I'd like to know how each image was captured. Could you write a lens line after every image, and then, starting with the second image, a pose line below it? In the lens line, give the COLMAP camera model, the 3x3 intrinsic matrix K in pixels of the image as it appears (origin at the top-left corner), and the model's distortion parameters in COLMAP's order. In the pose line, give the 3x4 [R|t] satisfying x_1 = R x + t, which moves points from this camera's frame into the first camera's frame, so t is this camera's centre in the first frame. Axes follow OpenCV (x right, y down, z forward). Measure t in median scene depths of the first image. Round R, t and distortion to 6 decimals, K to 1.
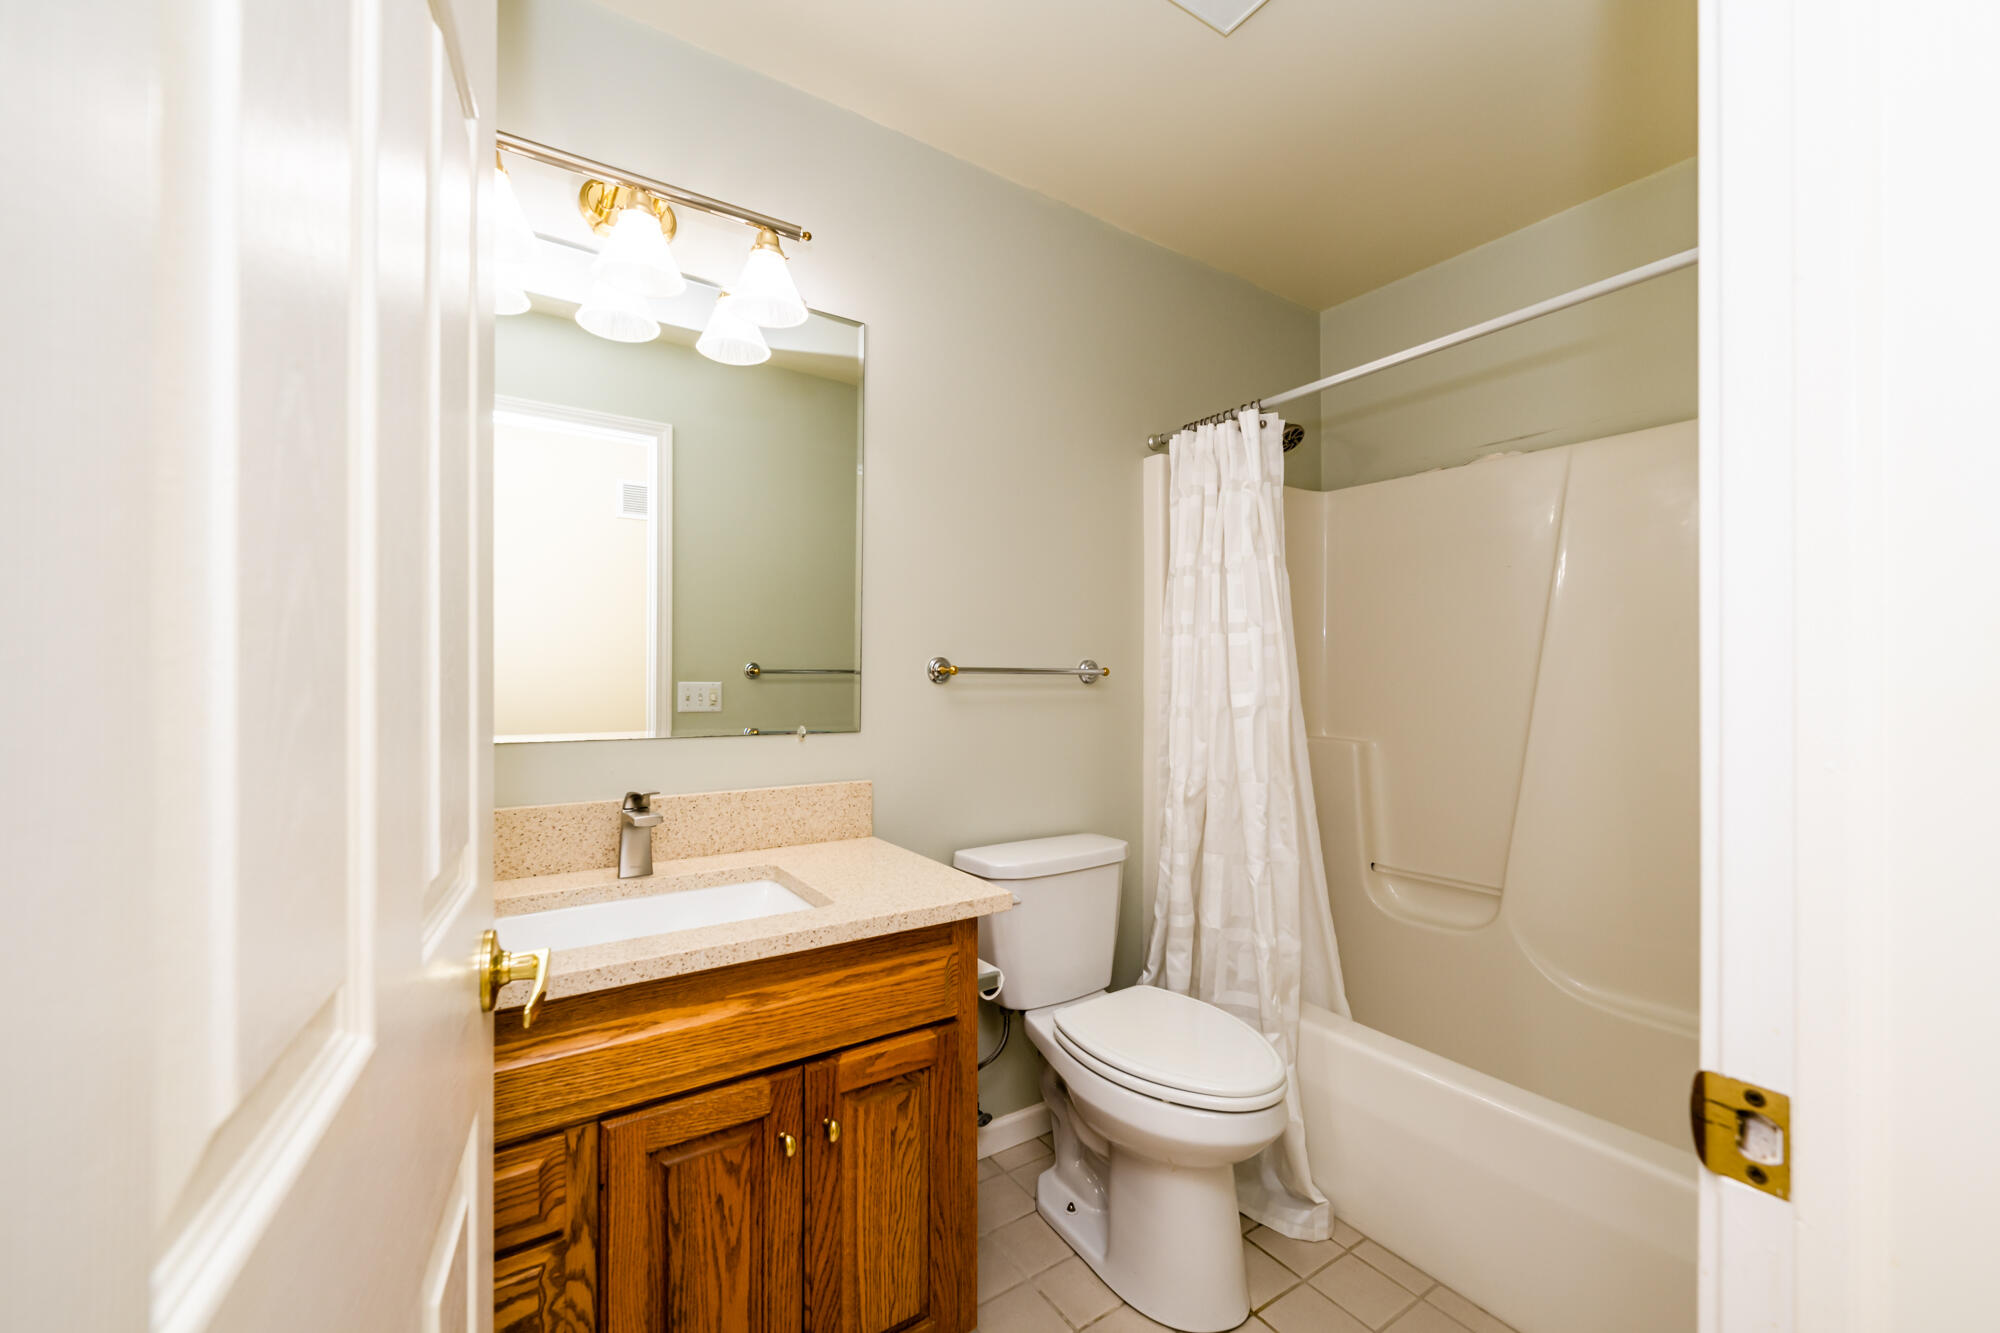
lens RADIAL K [[814.4, 0, 1001.5], [0, 814.4, 678.7], [0, 0, 1]] dist [0.000401, 0.000048]
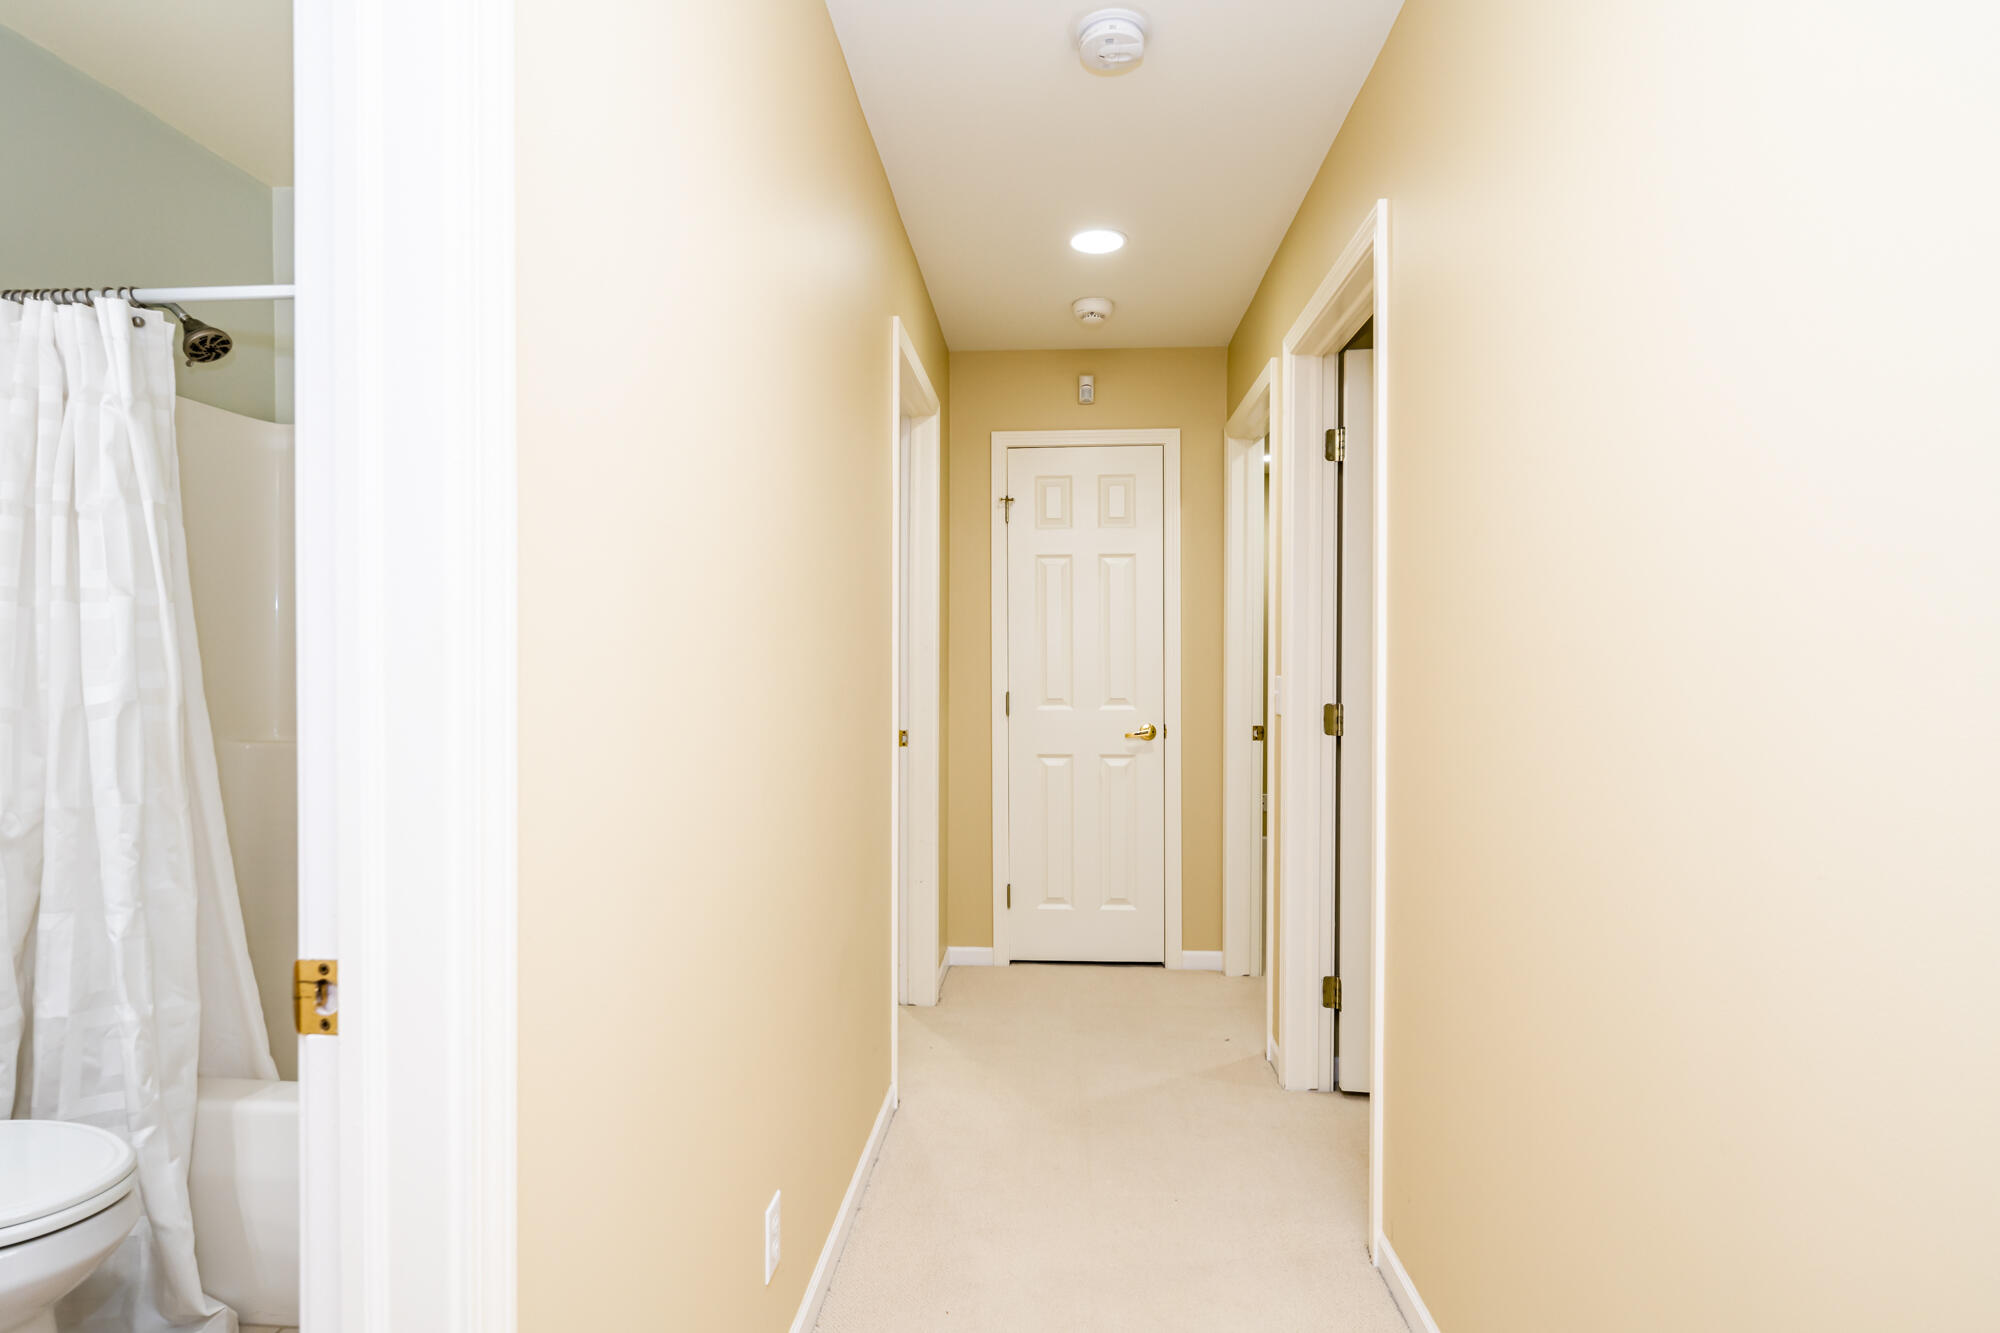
lens RADIAL K [[1022.3, 0, 998.7], [0, 1022.3, 670.5], [0, 0, 1]] dist [0.002369, -0.000557]
pose [[0.606410, -0.012336, 0.795056, 0.053017], [0.007522, 0.999924, 0.009778, 0.001597], [-0.795117, 0.000051, 0.606457, -0.195164]]
